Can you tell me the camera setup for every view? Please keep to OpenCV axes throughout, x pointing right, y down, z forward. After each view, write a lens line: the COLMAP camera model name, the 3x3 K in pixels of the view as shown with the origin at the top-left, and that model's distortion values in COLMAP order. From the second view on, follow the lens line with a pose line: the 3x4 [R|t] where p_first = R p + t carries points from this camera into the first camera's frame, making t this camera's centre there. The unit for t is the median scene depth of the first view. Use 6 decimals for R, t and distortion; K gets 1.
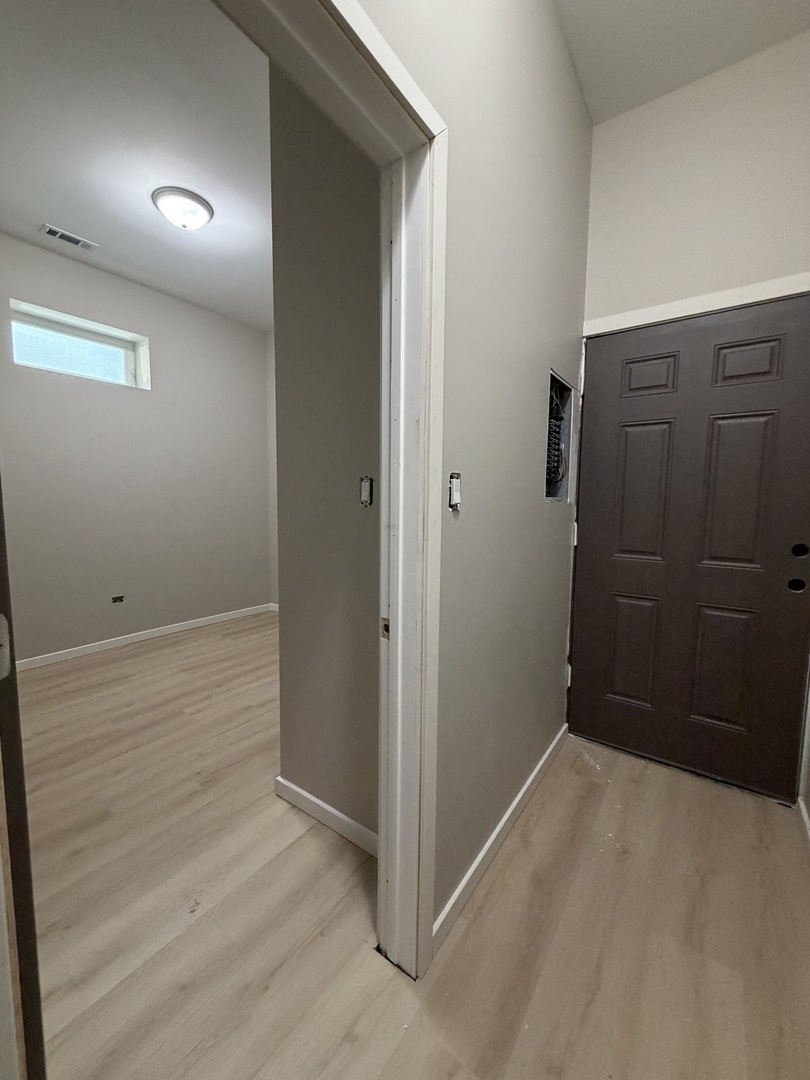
lens RADIAL K [[433.8, 0, 403.7], [0, 433.8, 535.5], [0, 0, 1]] dist [0.001001, -0.000702]
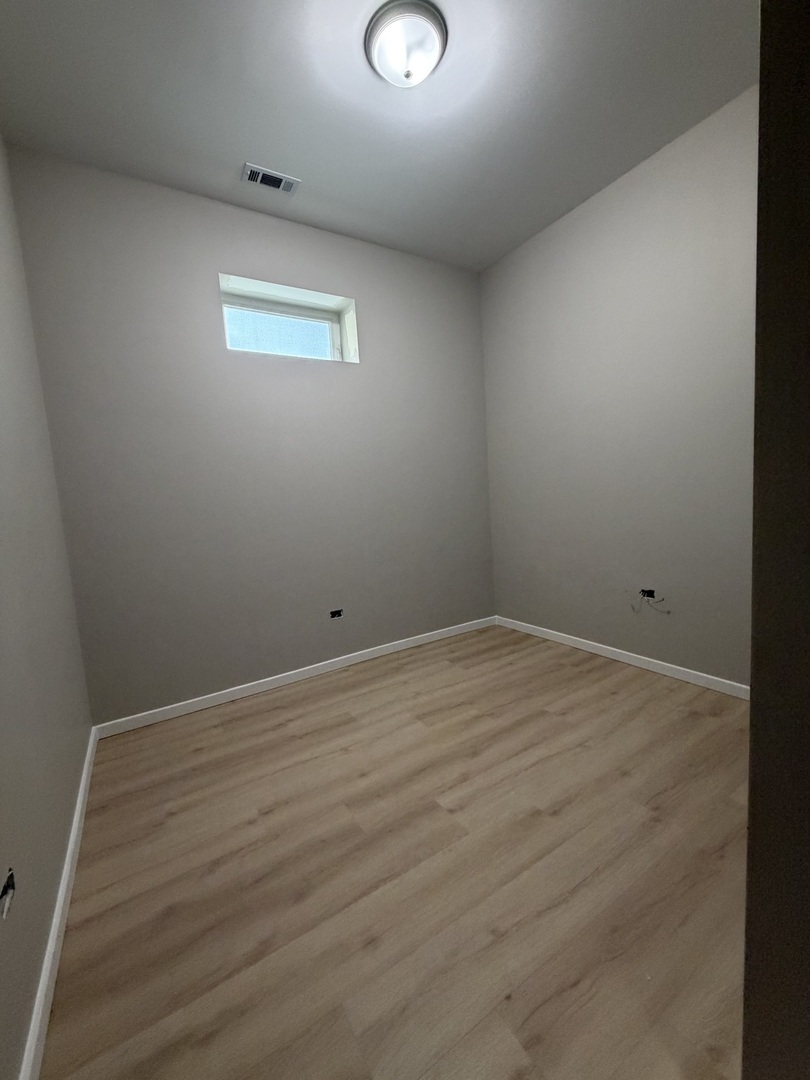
lens RADIAL K [[433.8, 0, 403.7], [0, 433.8, 534.1], [0, 0, 1]] dist [0.001001, -0.000702]
pose [[0.924034, -0.032421, -0.380933, -0.199705], [0.038704, 0.999212, 0.008843, -0.010654], [0.380346, -0.022915, 0.924560, 0.258362]]
